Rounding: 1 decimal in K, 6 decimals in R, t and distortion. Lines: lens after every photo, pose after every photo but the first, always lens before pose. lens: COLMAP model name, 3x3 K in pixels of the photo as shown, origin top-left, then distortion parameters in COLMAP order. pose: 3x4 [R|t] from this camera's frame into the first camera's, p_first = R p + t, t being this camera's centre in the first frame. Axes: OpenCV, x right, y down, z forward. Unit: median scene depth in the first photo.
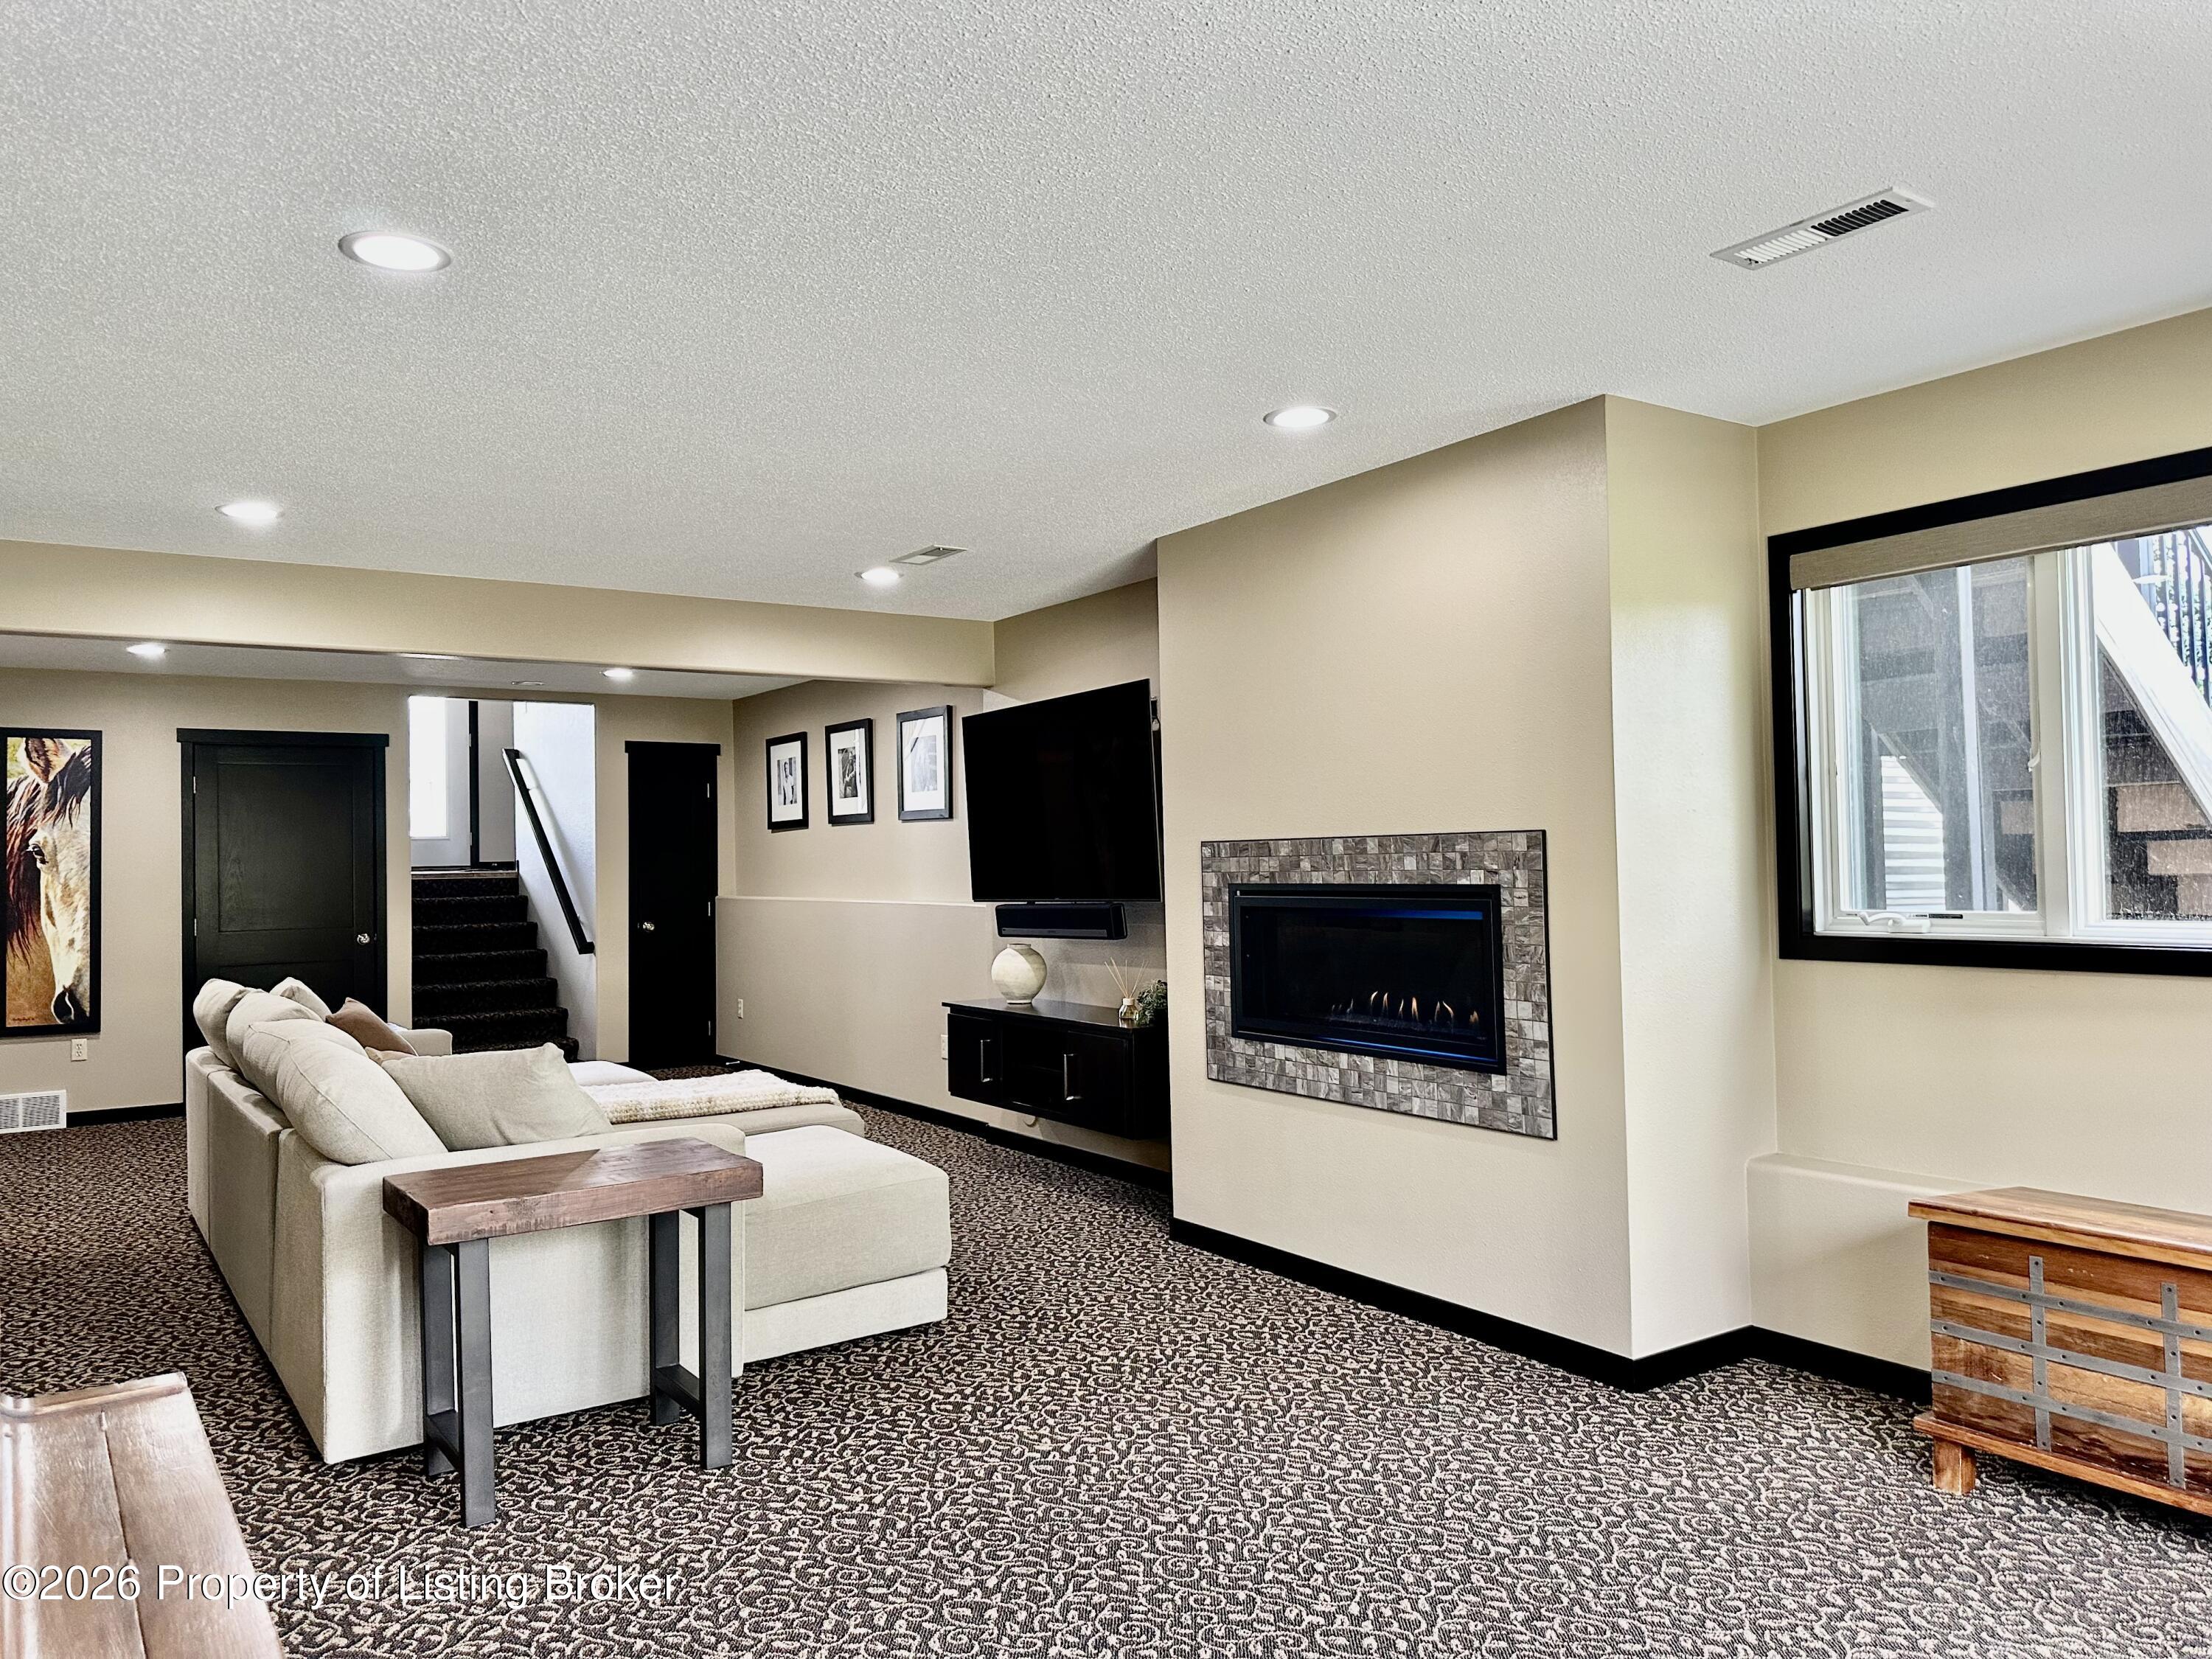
lens RADIAL K [[1550.4, 0, 1041.4], [0, 1550.4, 828.5], [0, 0, 1]] dist [0.102354, -0.147851]
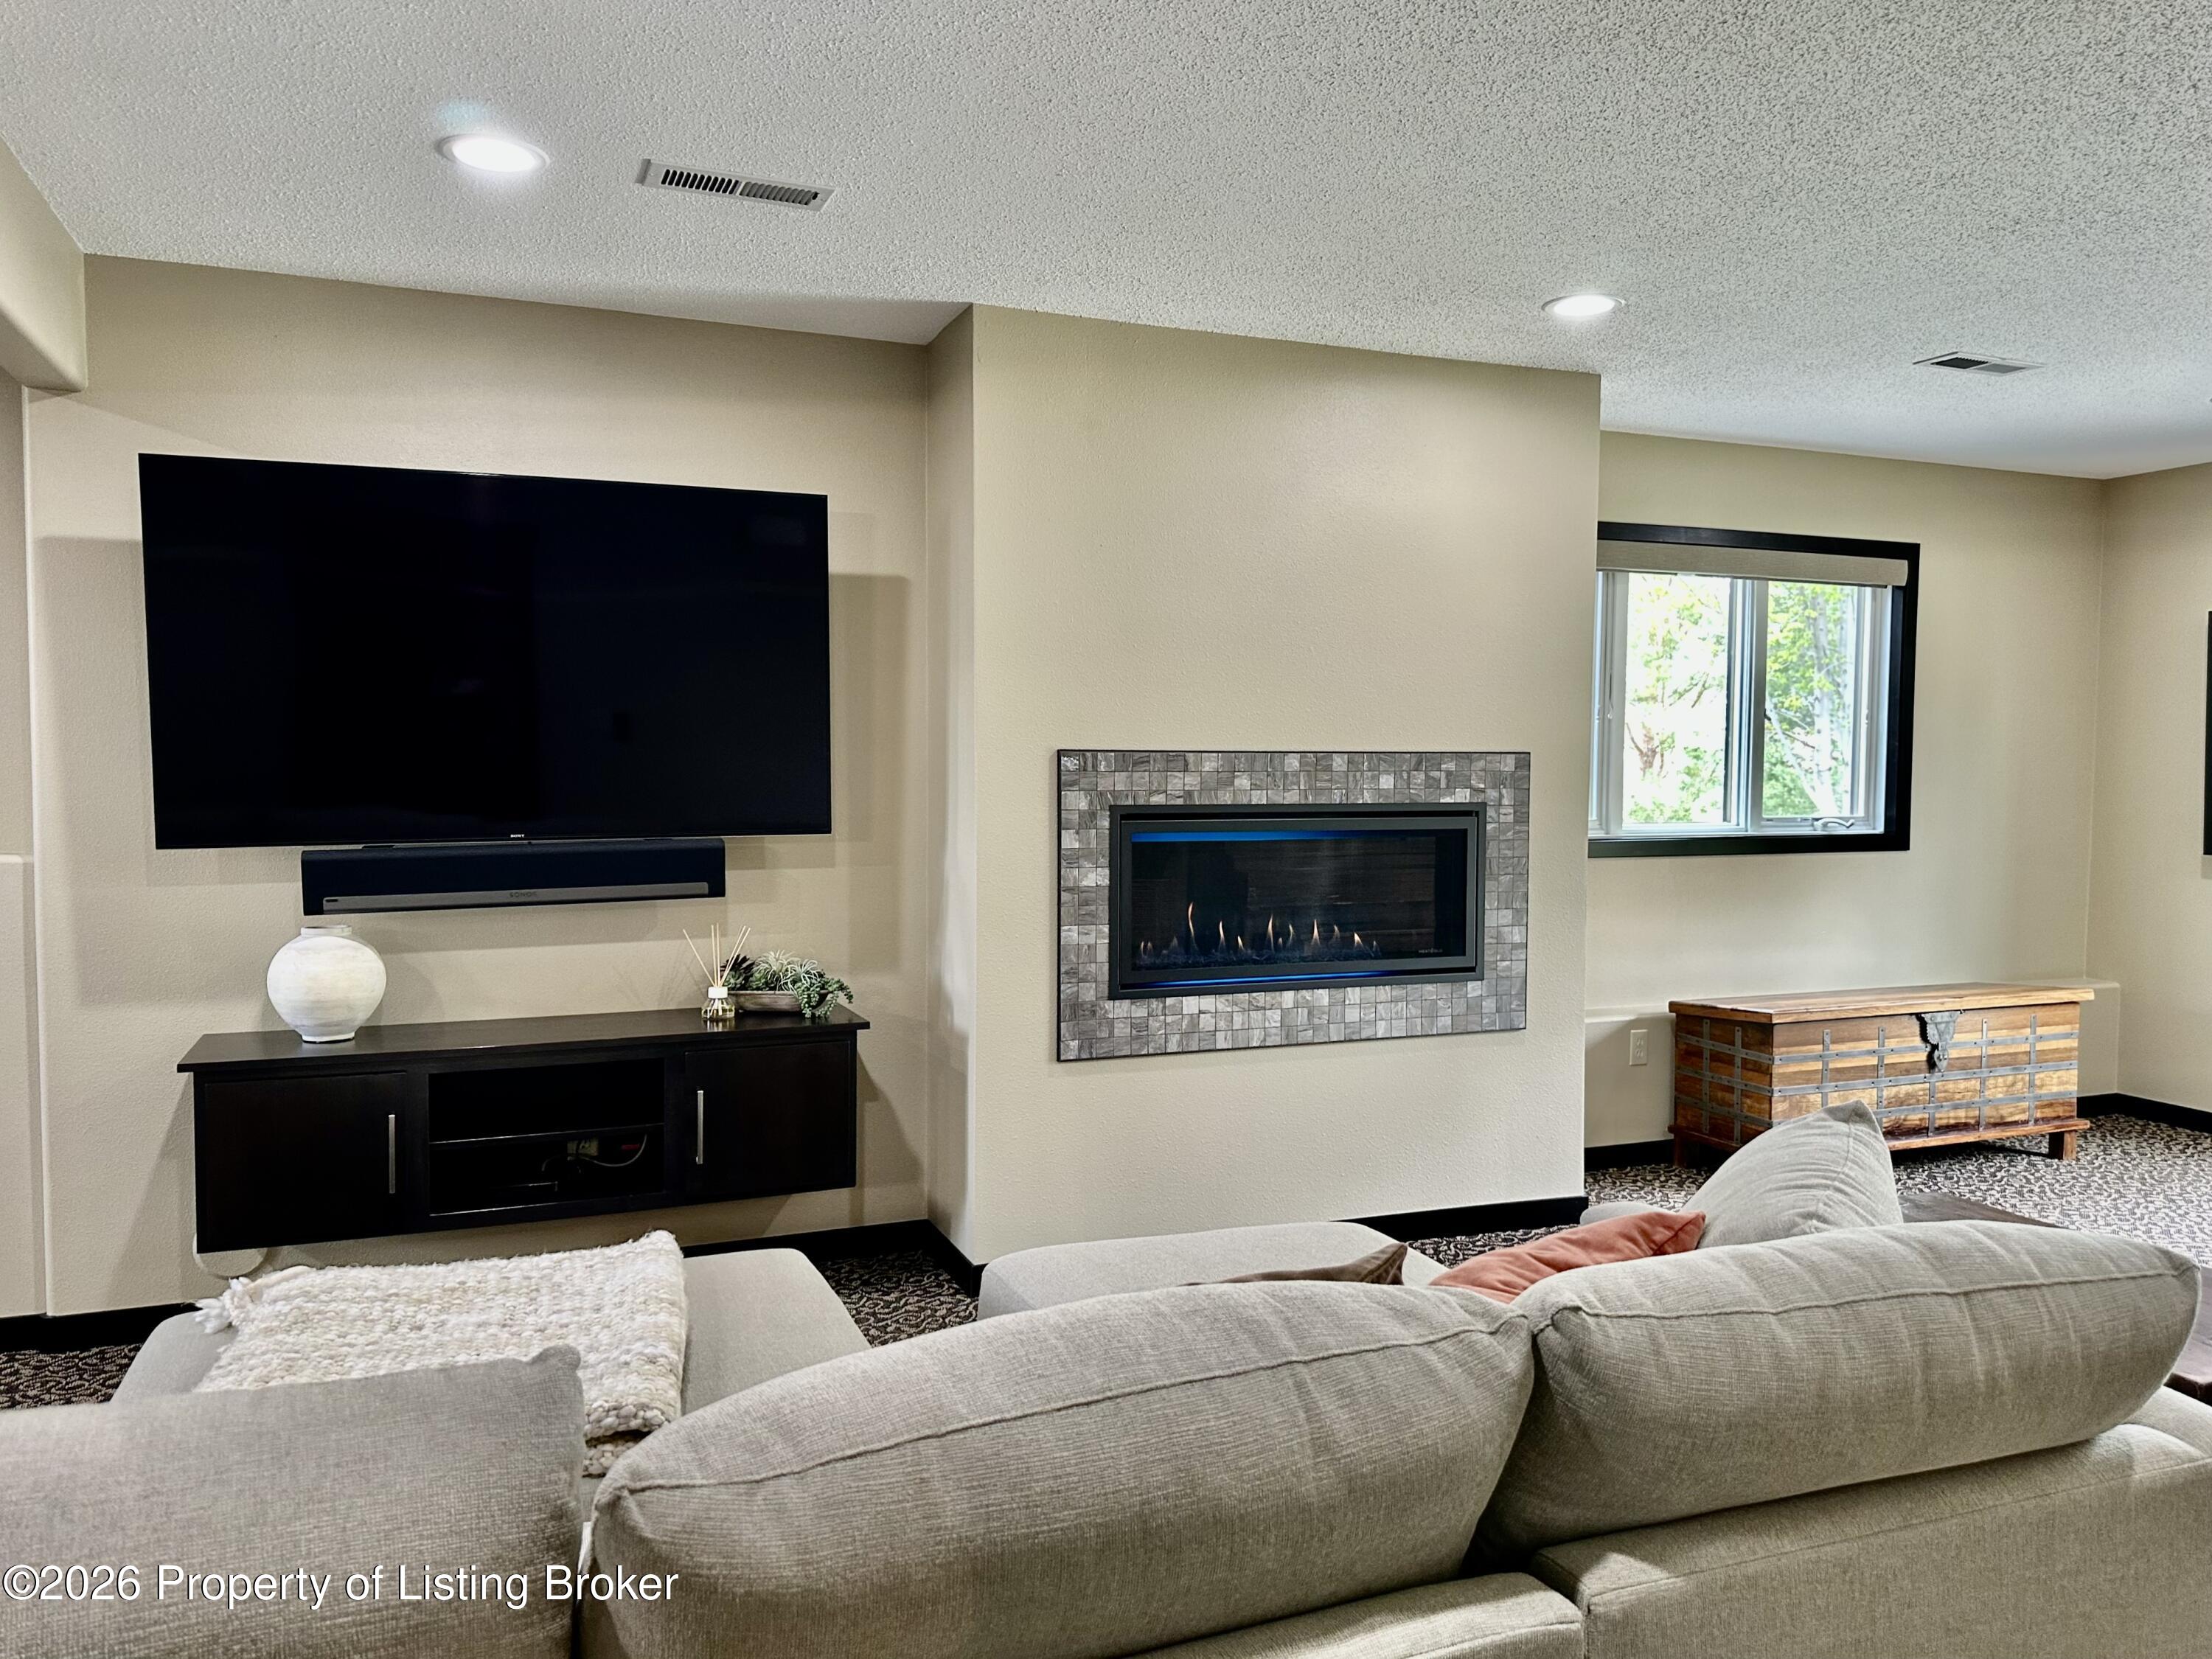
lens RADIAL K [[1550.4, 0, 1041.4], [0, 1550.4, 828.5], [0, 0, 1]] dist [0.102354, -0.147851]
pose [[0.186605, -0.025903, 0.982094, -0.734058], [-0.029772, 0.999044, 0.032007, 0.026046], [-0.981984, -0.035211, 0.185655, 1.000859]]
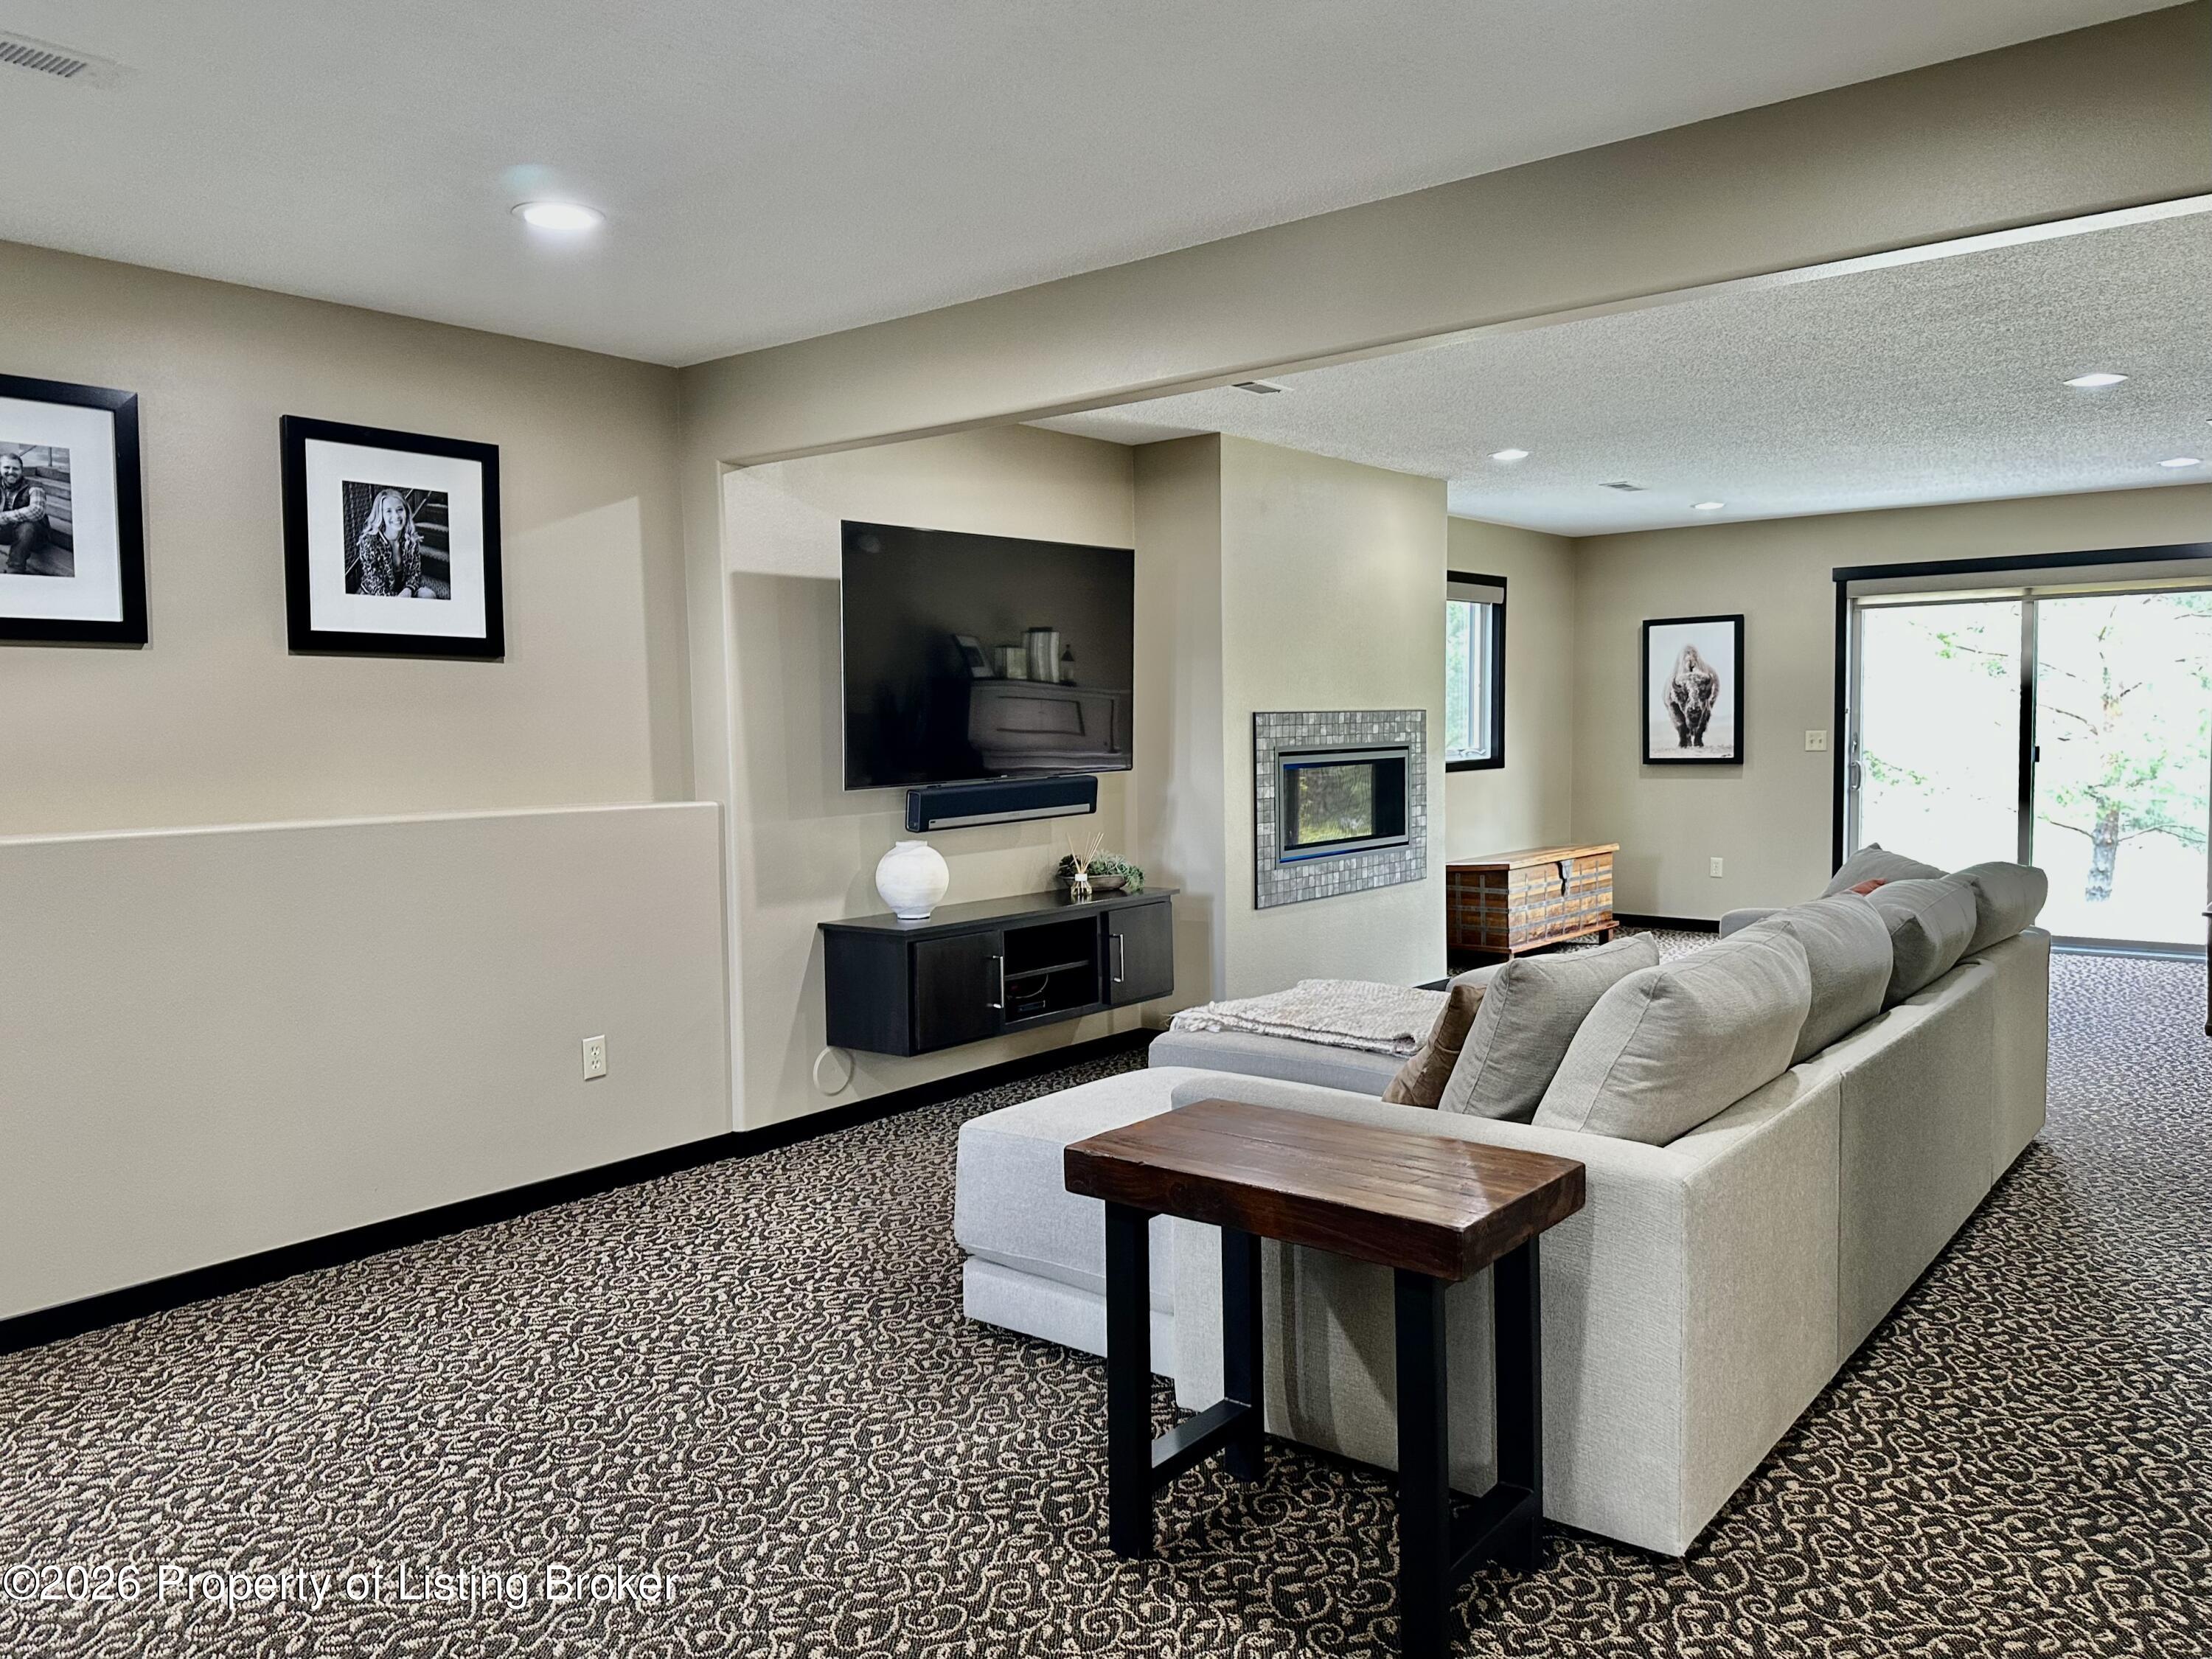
lens RADIAL K [[1619.2, 0, 1076.6], [0, 1619.2, 834.5], [0, 0, 1]] dist [0.196015, -0.351899]
pose [[-0.323923, -0.040911, 0.945198, -1.193214], [0.002646, 0.999022, 0.044148, 0.053668], [-0.946080, 0.016801, -0.323498, 1.769756]]
